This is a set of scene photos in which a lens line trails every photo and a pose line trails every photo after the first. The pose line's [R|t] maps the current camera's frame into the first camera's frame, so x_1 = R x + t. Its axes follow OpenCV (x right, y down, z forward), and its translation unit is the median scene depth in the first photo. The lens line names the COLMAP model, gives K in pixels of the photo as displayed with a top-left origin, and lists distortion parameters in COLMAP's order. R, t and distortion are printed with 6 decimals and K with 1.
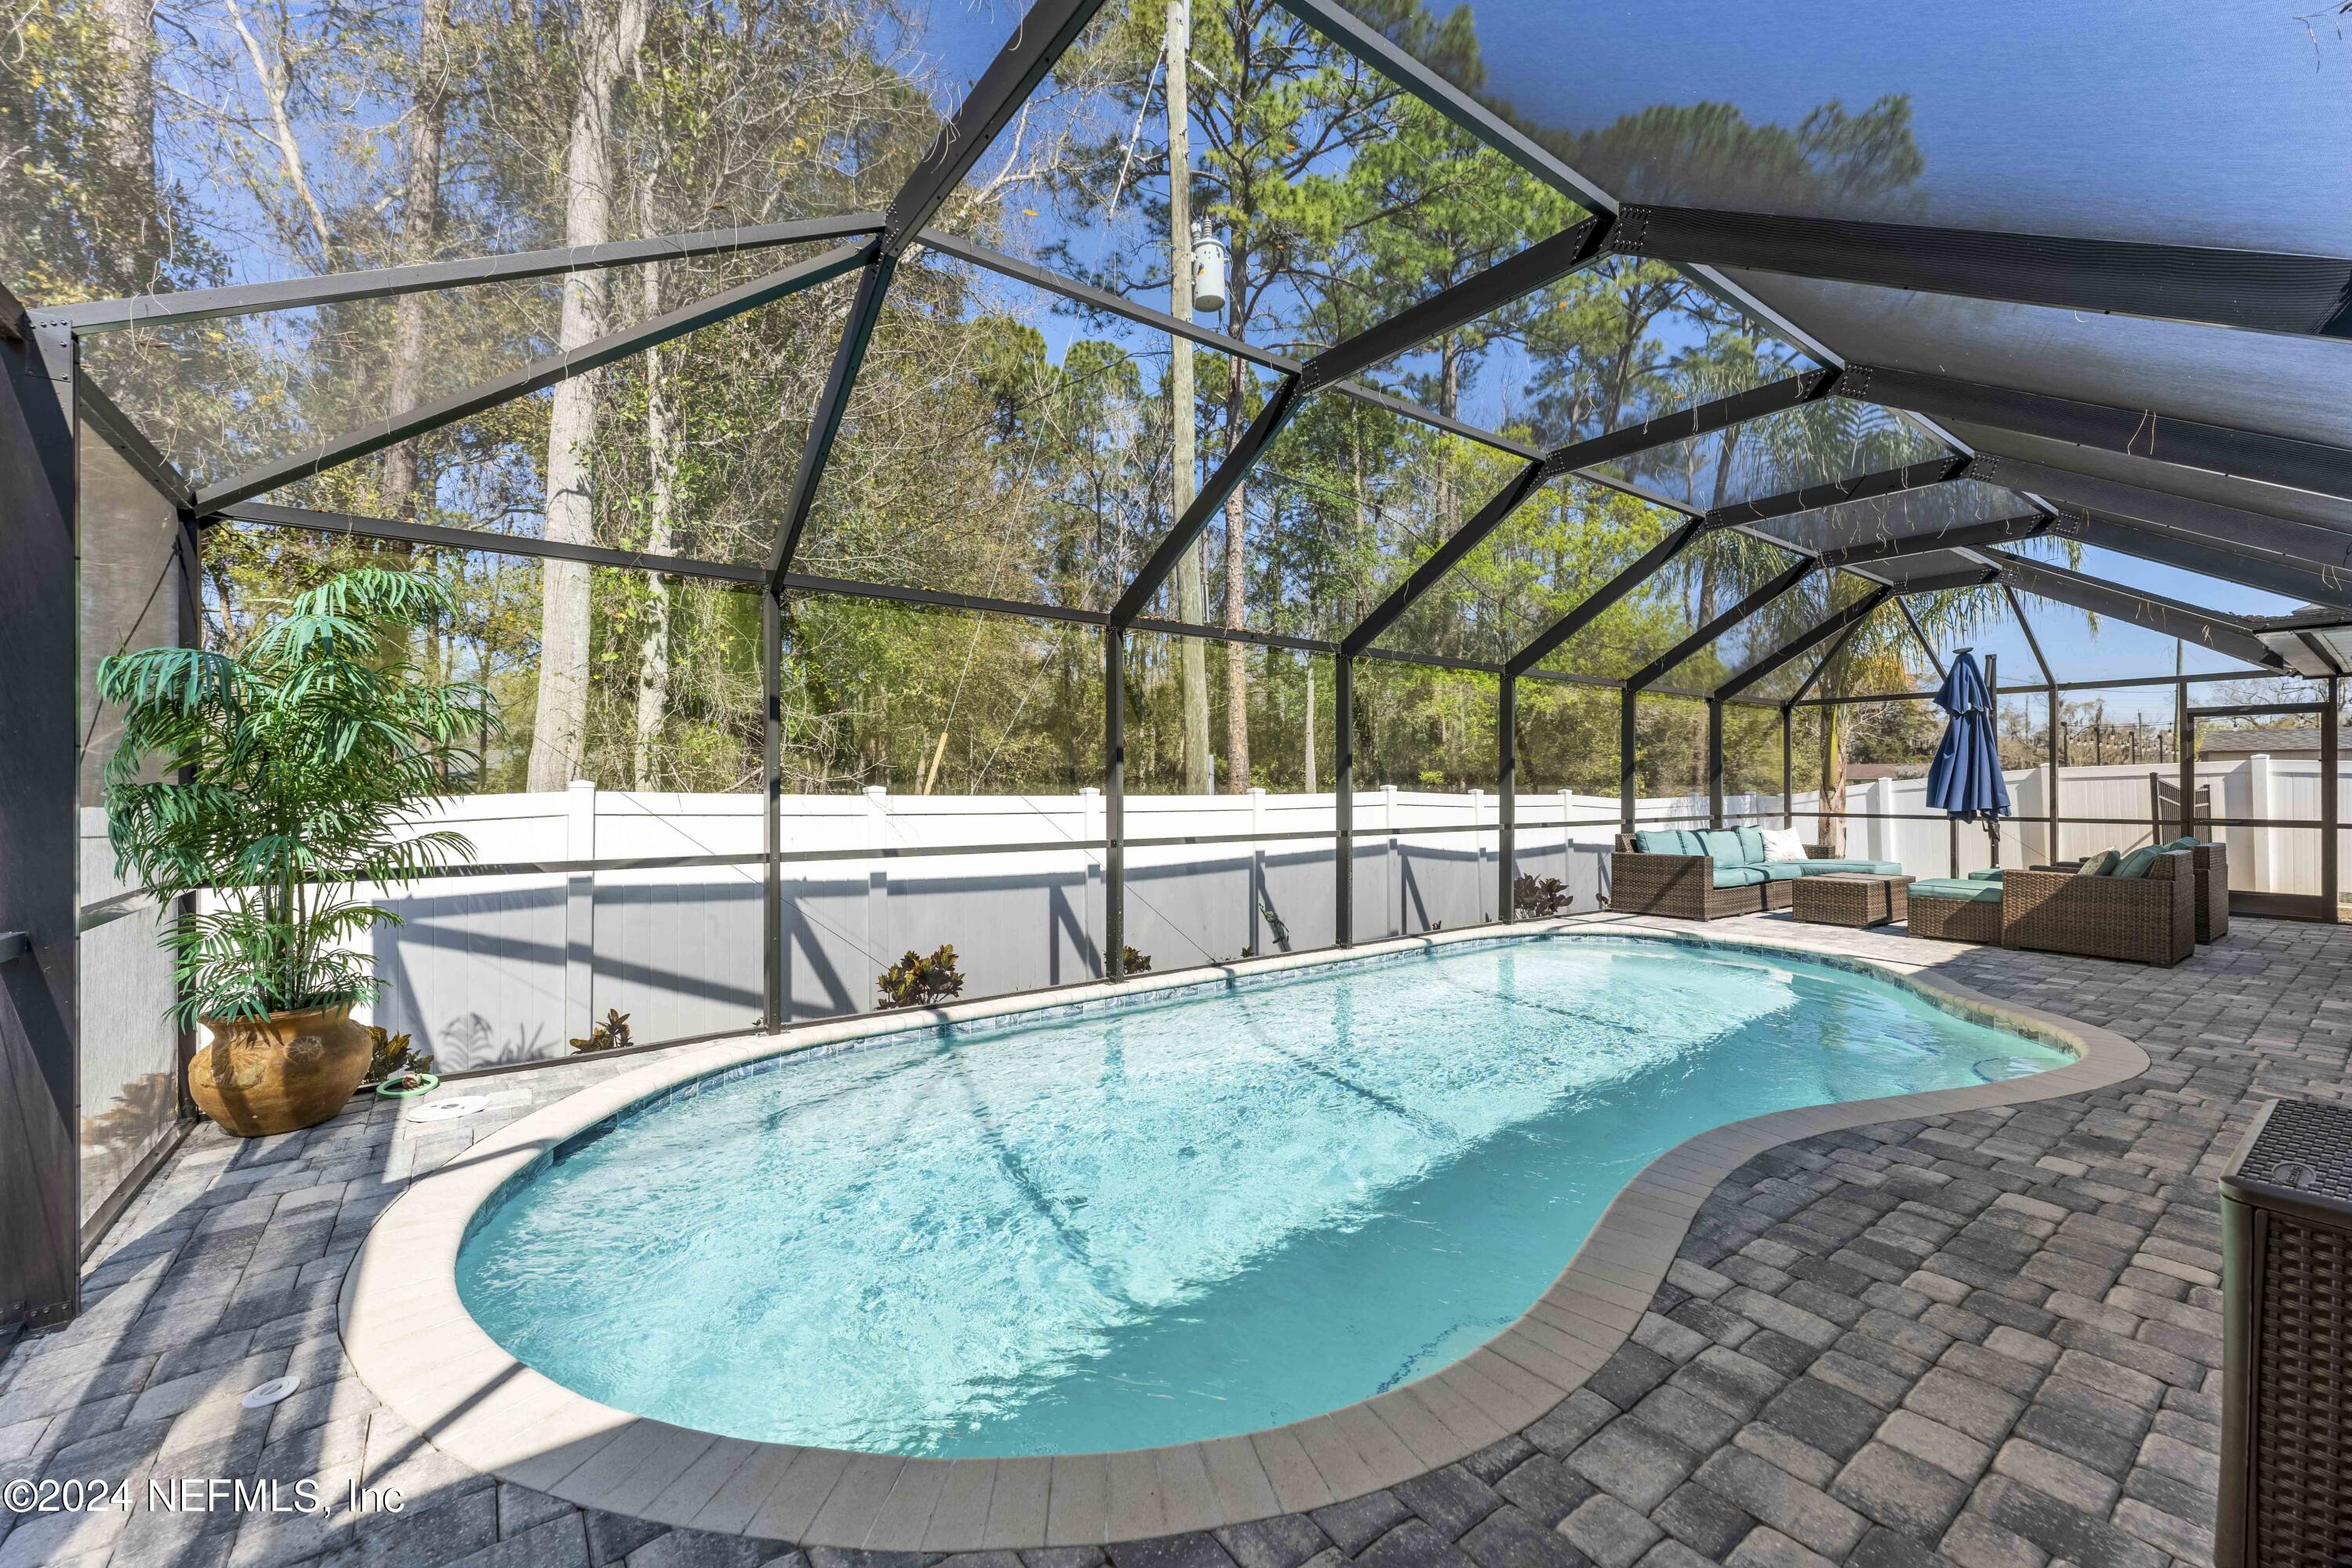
lens RADIAL K [[953.1, 0, 1184.2], [0, 953.1, 770.3], [0, 0, 1]] dist [-0.000461, -0.000608]
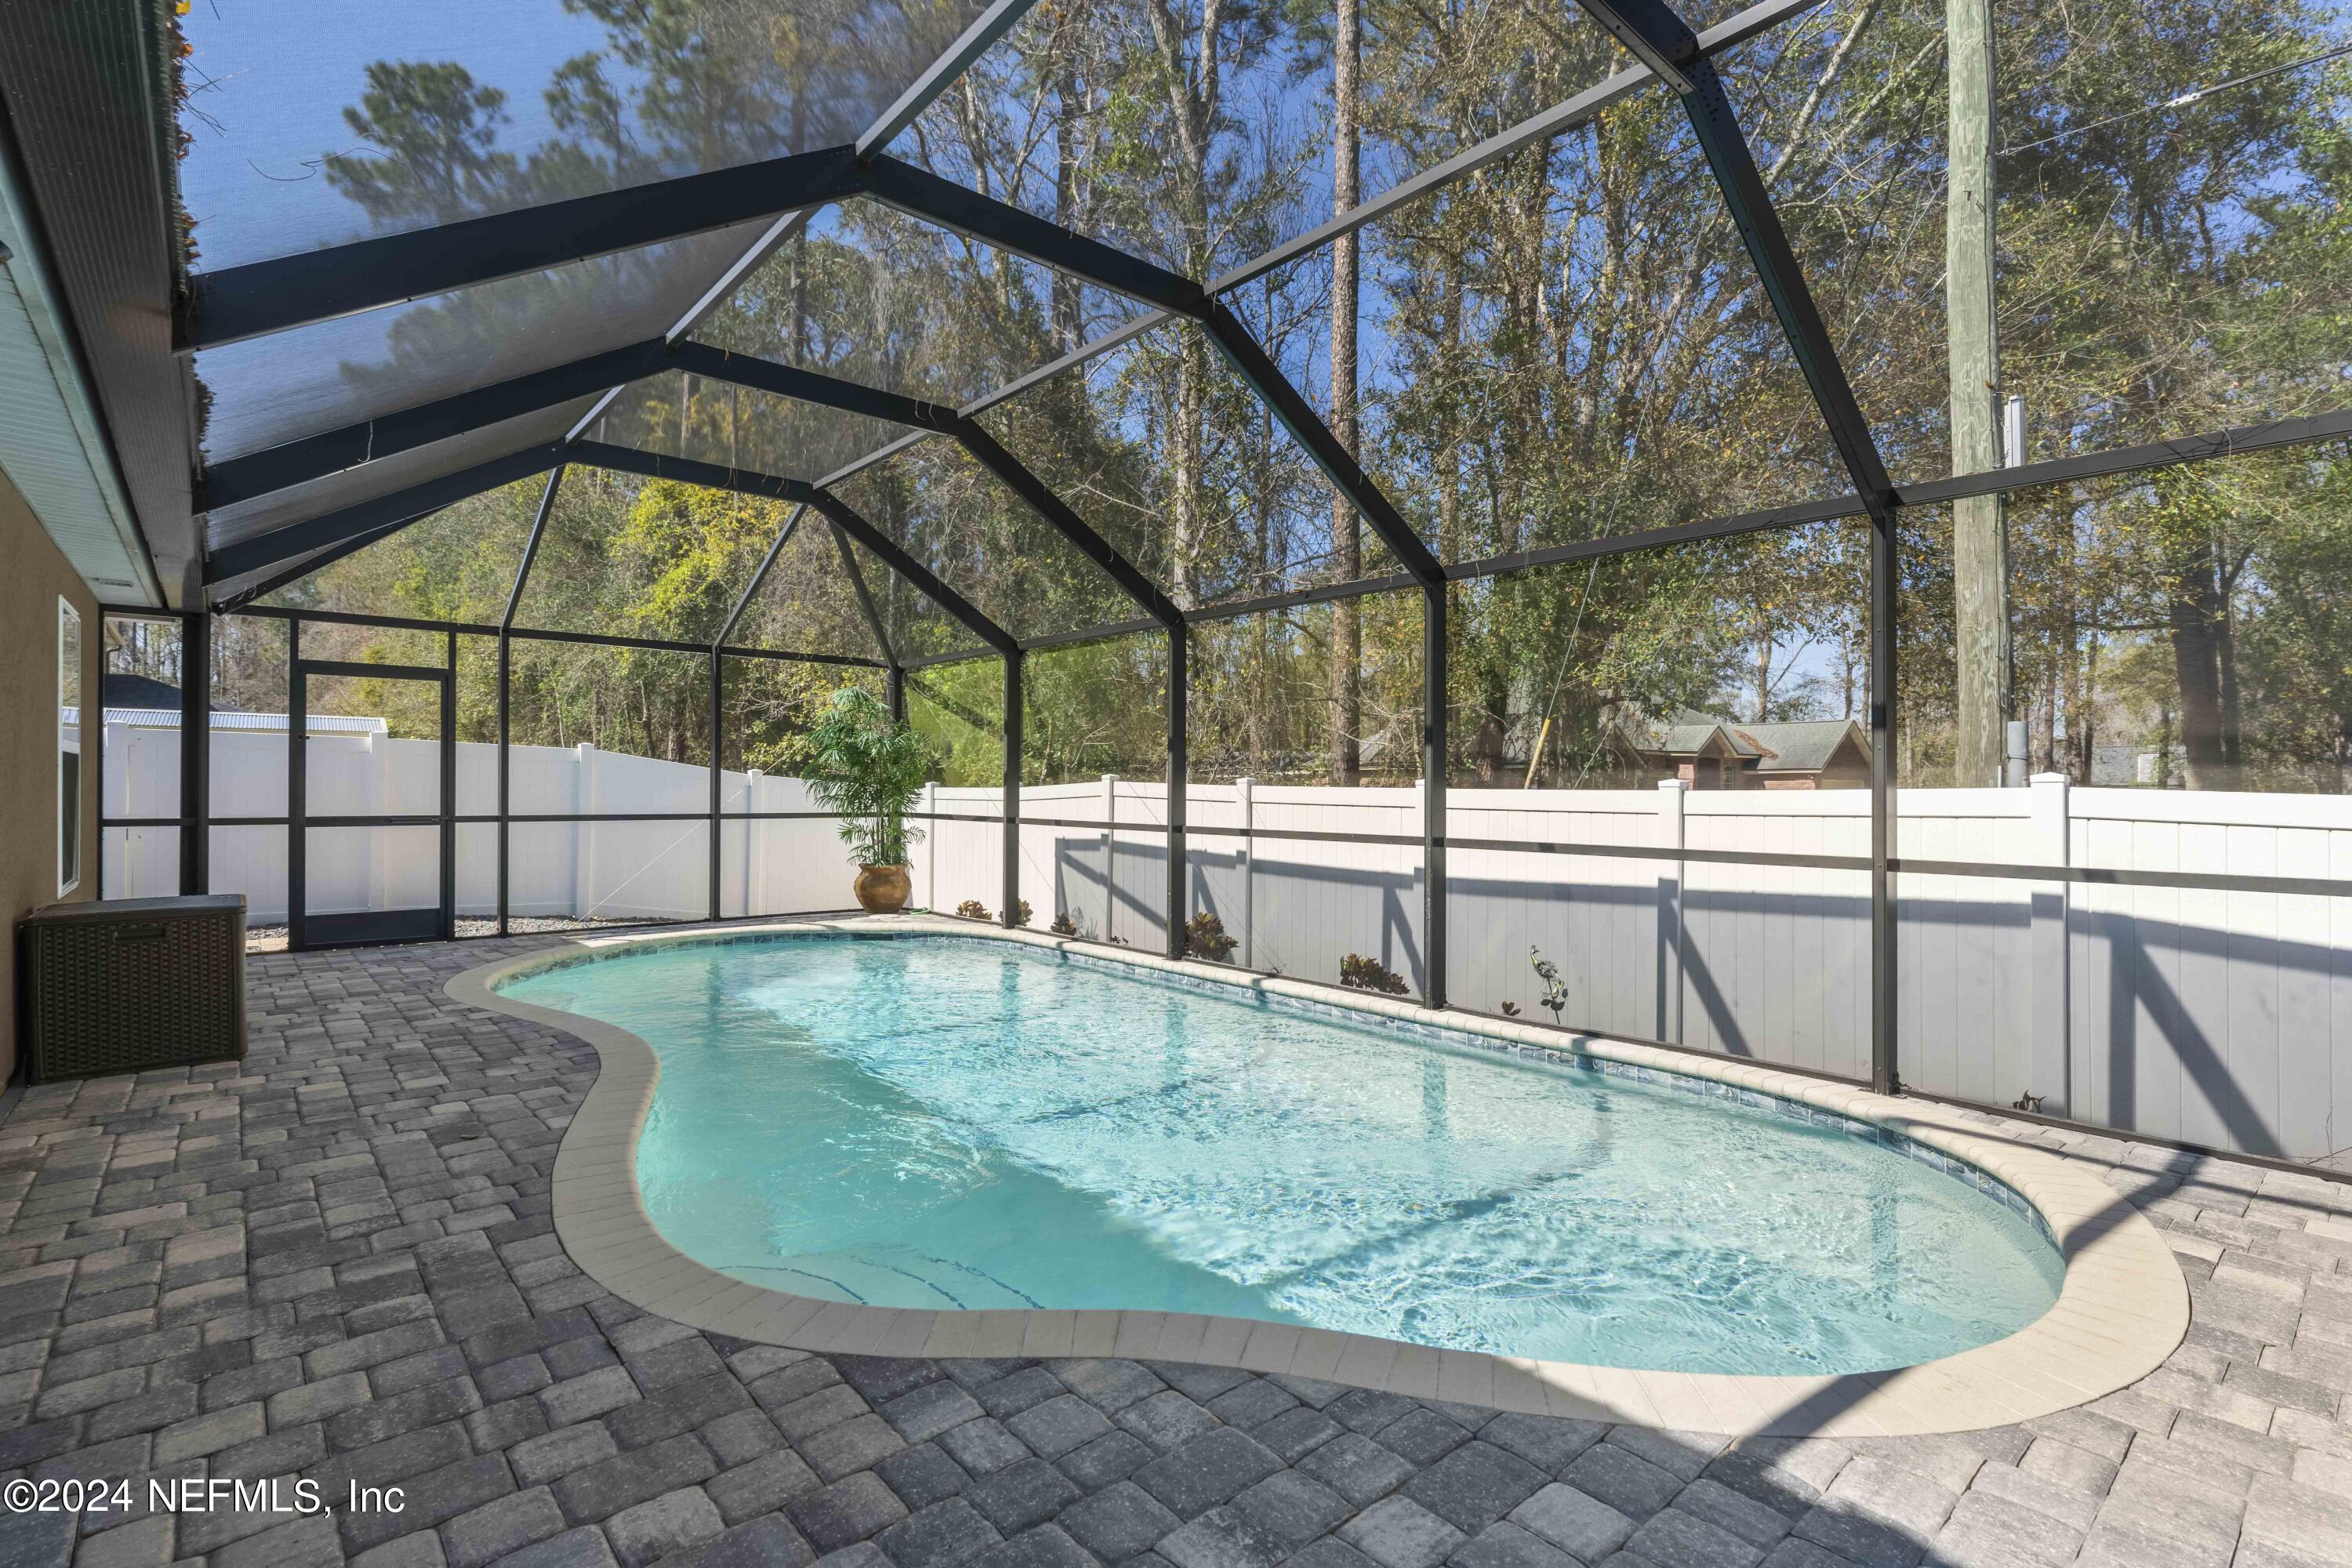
lens RADIAL K [[1140.2, 0, 1175.6], [0, 1140.2, 783.2], [0, 0, 1]] dist [-0.002723, -0.000191]
pose [[0.045628, 0.000077, -0.998958, 0.948983], [0.014706, 0.999892, 0.000748, 0.018220], [0.998850, -0.014725, 0.045622, 0.740640]]
